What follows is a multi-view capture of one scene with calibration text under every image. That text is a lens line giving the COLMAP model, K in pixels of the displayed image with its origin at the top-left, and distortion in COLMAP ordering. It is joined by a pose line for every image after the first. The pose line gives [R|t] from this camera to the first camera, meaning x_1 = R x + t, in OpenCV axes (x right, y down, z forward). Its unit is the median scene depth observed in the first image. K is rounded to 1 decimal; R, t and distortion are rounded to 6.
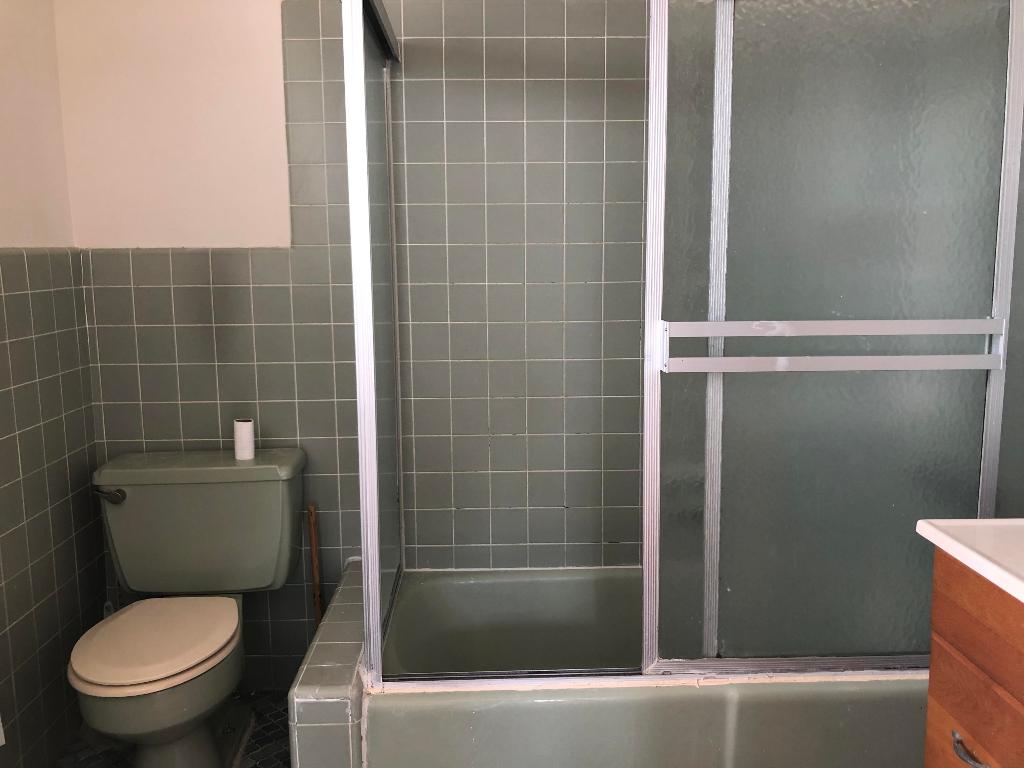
lens RADIAL K [[853.9, 0, 512.0], [0, 853.9, 384.0], [0, 0, 1]] dist [0.017362, -0.000053]
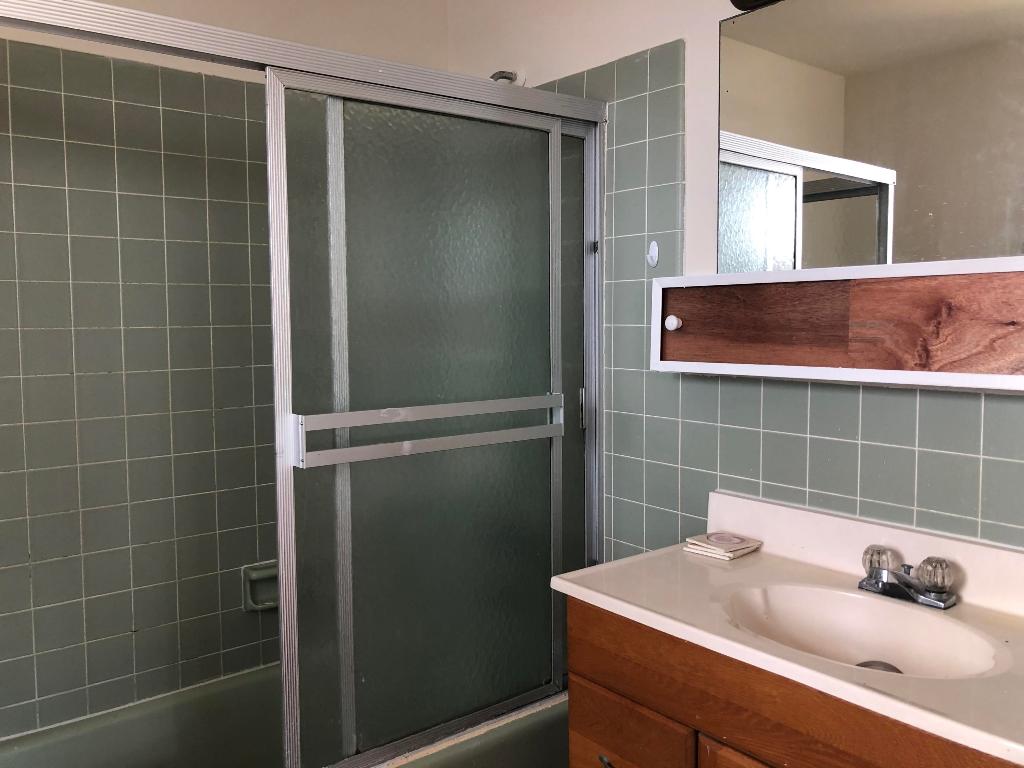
lens RADIAL K [[853.9, 0, 512.0], [0, 853.9, 384.0], [0, 0, 1]] dist [0.017362, -0.000053]
pose [[0.796754, -0.046613, 0.602503, -0.202377], [0.090878, 0.994924, -0.043205, -0.044696], [-0.597431, 0.089178, 0.796946, 0.086048]]
